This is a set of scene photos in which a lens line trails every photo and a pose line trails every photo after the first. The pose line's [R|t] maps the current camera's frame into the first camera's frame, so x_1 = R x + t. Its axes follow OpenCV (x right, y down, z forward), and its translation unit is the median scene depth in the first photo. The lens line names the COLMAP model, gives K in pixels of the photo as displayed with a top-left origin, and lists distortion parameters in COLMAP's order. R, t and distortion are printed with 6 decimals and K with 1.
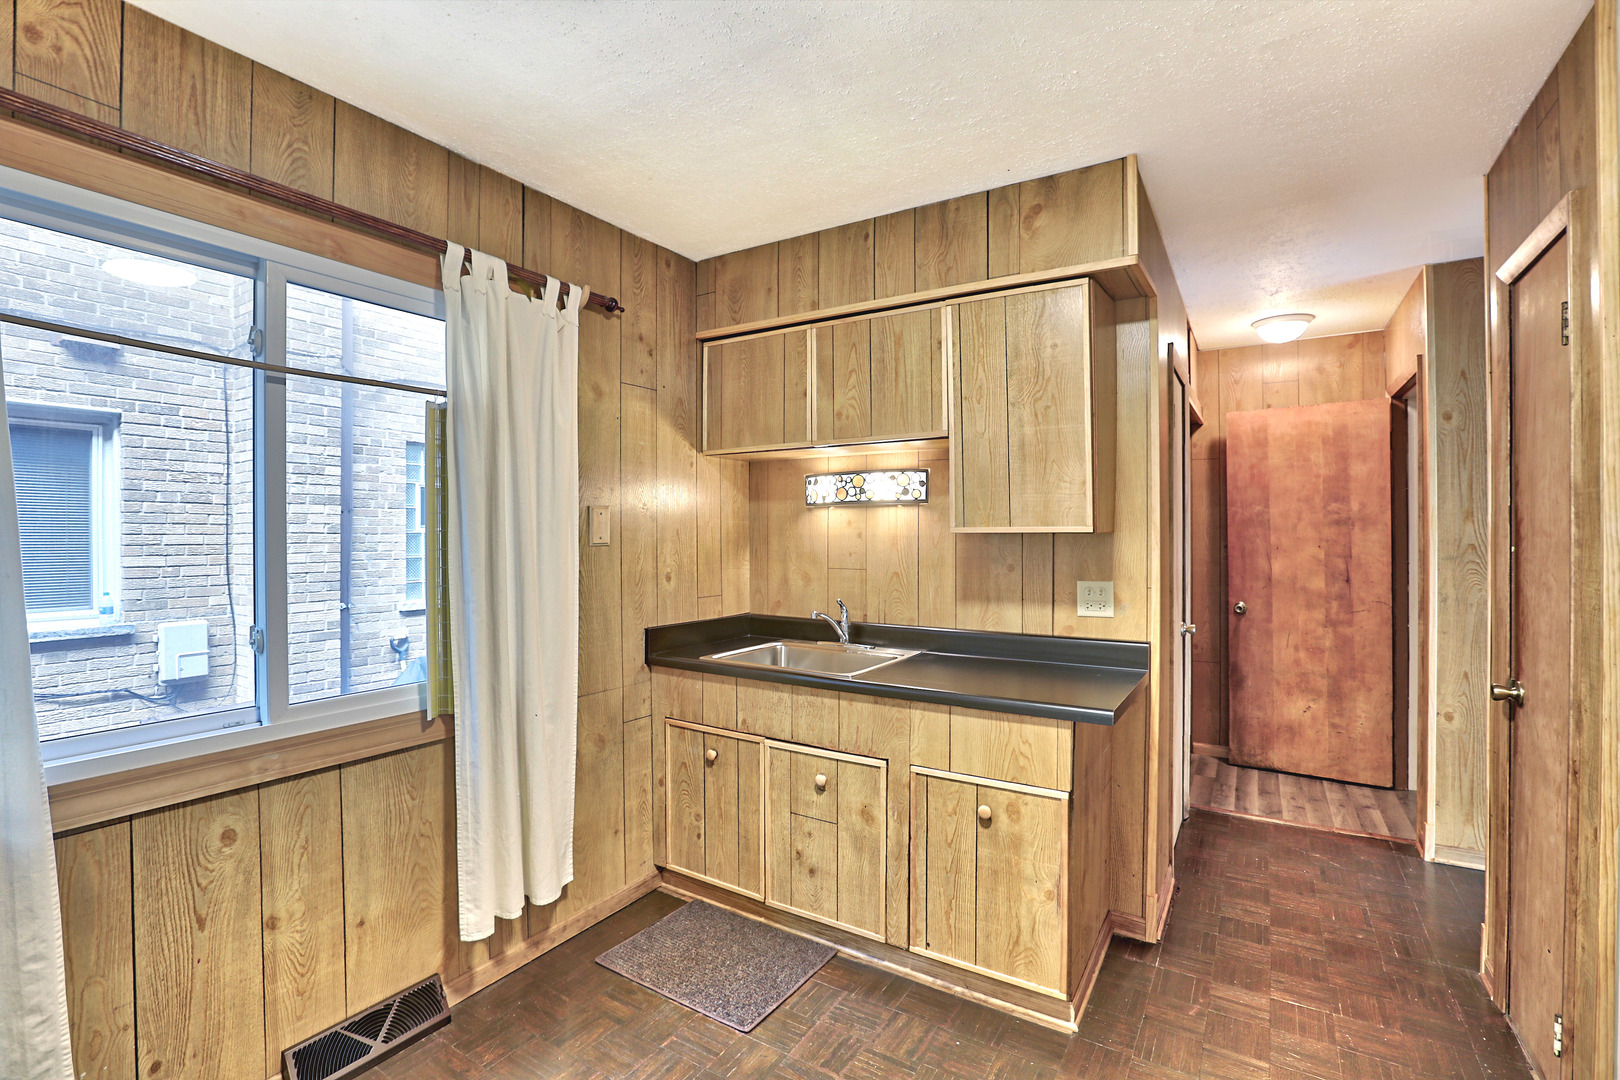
lens RADIAL K [[736.0, 0, 808.4], [0, 736.0, 532.8], [0, 0, 1]] dist [-0.051447, 0.011761]
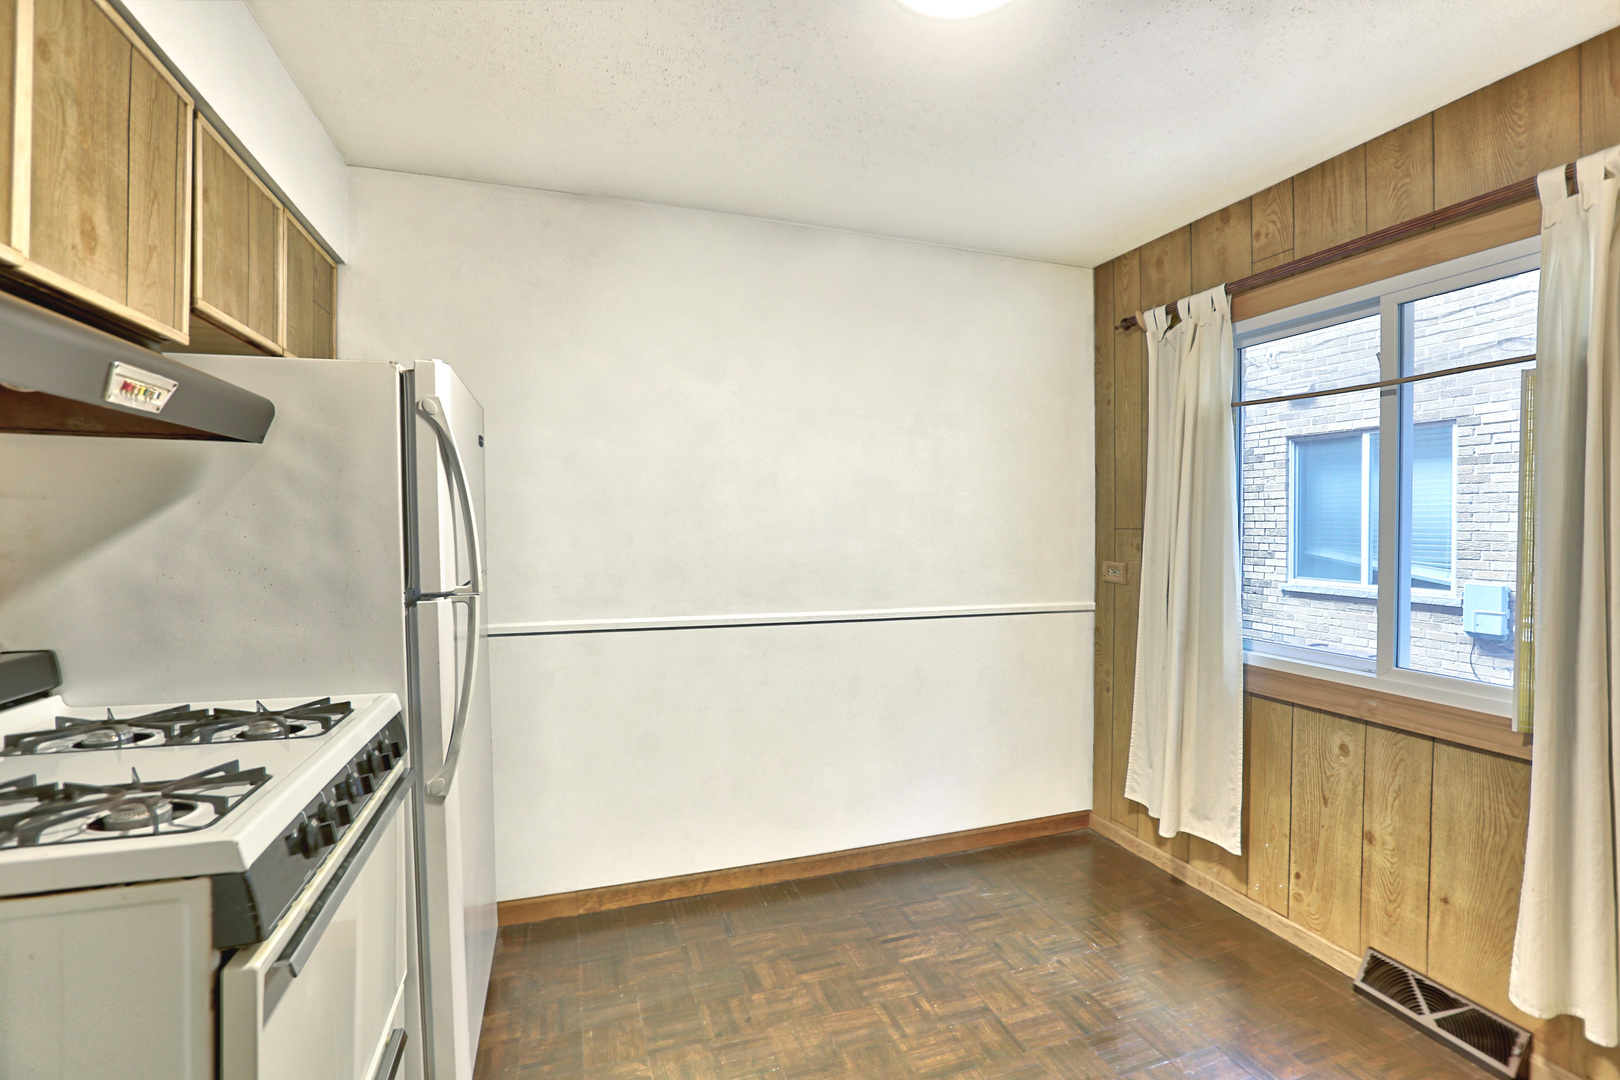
lens RADIAL K [[736.0, 0, 814.1], [0, 736.0, 538.6], [0, 0, 1]] dist [-0.051447, 0.011761]
pose [[-0.634655, 0.018311, -0.772578, 0.173055], [0.000617, 0.999731, 0.023188, 0.000471], [0.772795, 0.014240, -0.634496, 0.222860]]
